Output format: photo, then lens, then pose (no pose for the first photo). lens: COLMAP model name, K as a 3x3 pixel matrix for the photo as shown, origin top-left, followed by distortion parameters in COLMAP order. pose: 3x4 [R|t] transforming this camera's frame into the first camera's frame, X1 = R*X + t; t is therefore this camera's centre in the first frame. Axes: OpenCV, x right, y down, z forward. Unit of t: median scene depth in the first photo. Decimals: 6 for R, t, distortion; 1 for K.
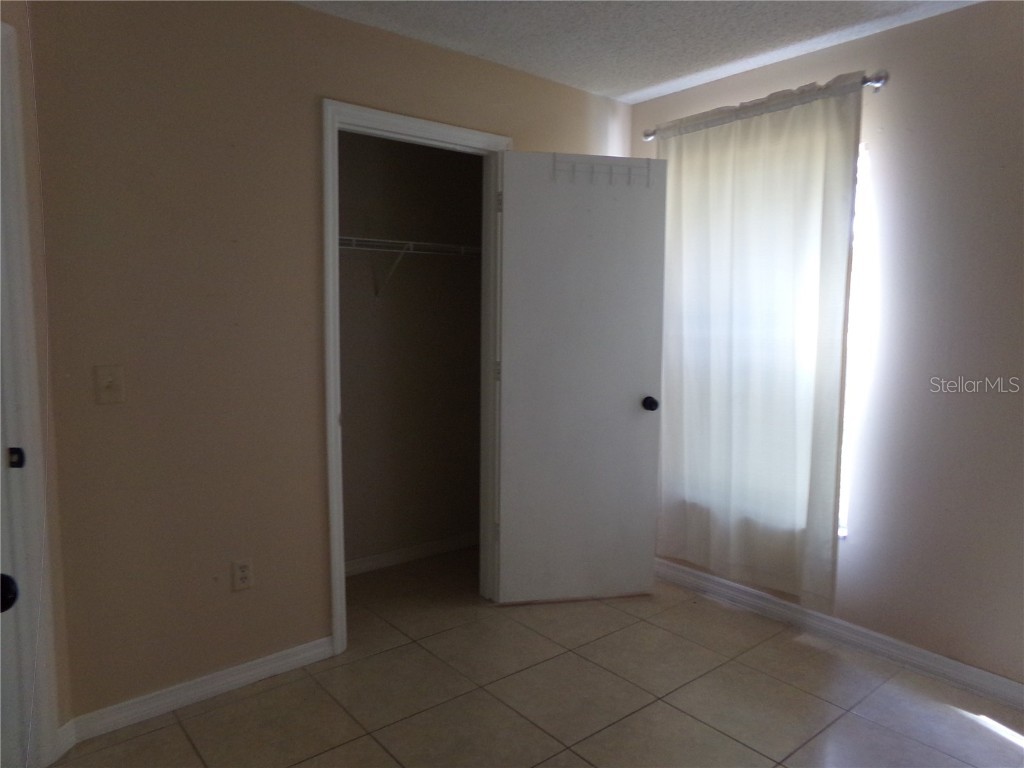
lens RADIAL K [[696.2, 0, 508.1], [0, 696.2, 379.7], [0, 0, 1]] dist [-0.040832, 0.066683]
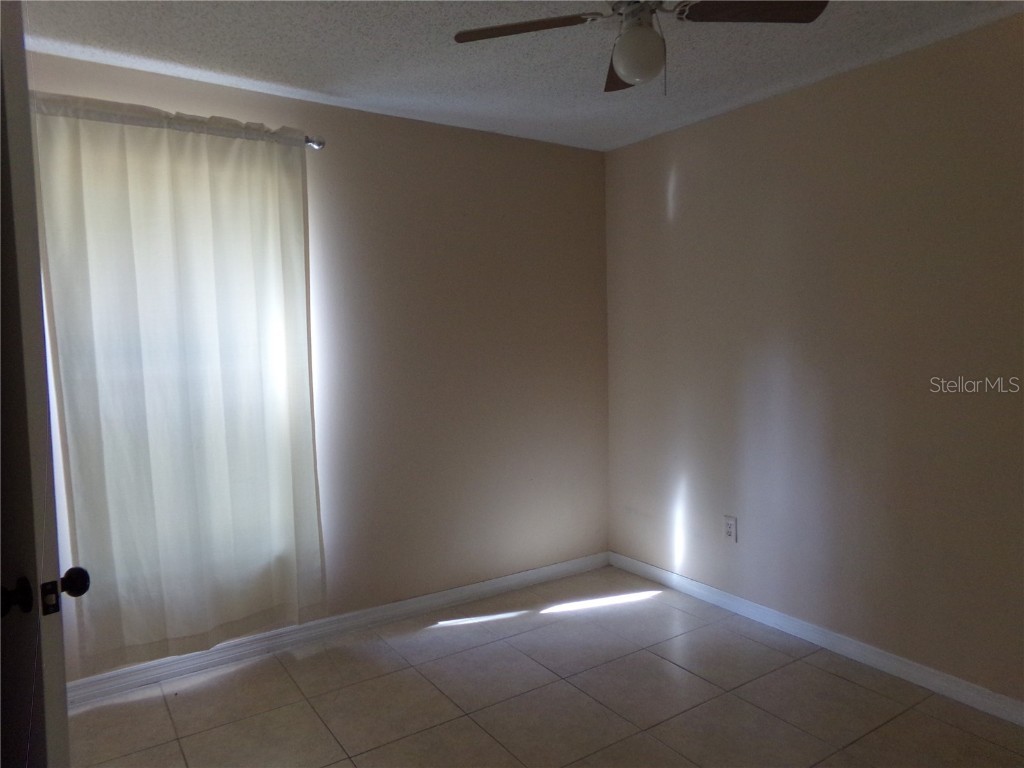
lens RADIAL K [[696.2, 0, 511.5], [0, 696.2, 386.4], [0, 0, 1]] dist [-0.040832, 0.066683]
pose [[0.095916, -0.078185, 0.992314, -0.575019], [0.118787, 0.990685, 0.066575, -0.061222], [-0.988276, 0.111489, 0.104310, 0.555231]]
